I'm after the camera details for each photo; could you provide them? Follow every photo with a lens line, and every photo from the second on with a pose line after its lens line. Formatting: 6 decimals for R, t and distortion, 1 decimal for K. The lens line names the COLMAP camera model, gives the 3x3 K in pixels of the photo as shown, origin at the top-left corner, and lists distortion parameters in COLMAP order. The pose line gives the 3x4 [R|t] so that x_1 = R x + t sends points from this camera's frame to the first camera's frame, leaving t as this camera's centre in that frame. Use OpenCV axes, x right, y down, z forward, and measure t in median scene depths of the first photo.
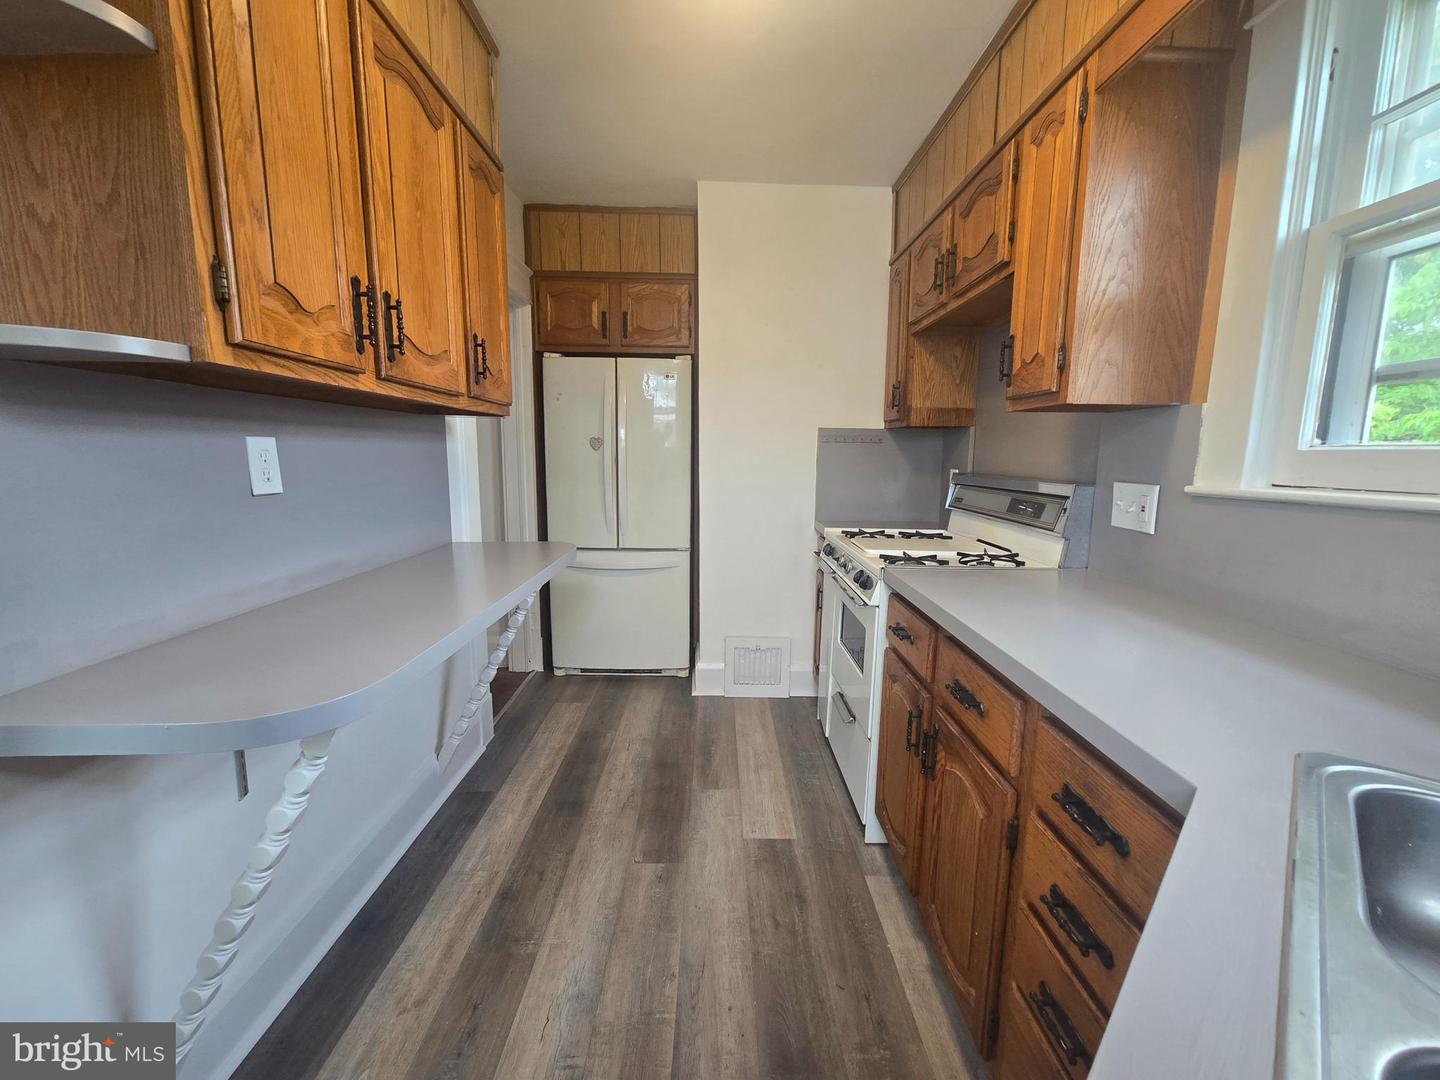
lens RADIAL K [[597.8, 0, 723.0], [0, 597.8, 546.7], [0, 0, 1]] dist [-0.002026, -0.000804]
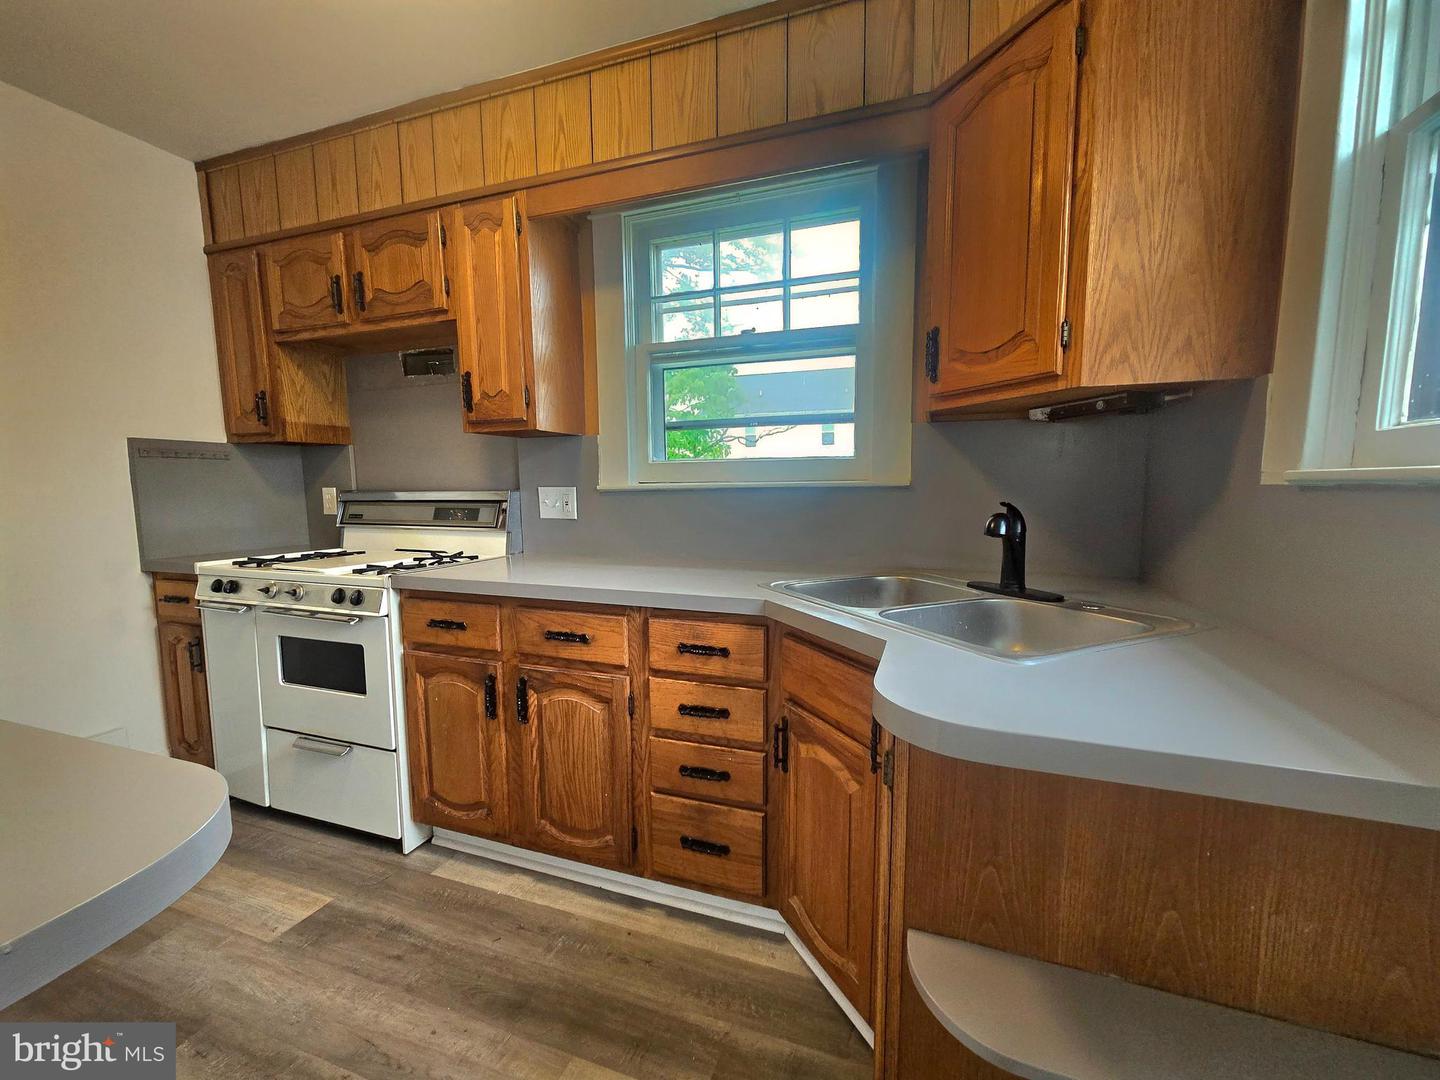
lens RADIAL K [[597.8, 0, 718.4], [0, 597.8, 541.6], [0, 0, 1]] dist [-0.002026, -0.000804]
pose [[0.361119, -0.103754, 0.926730, -0.479130], [0.155247, 0.986611, 0.049963, 0.013674], [-0.919506, 0.125830, 0.372392, 0.092394]]
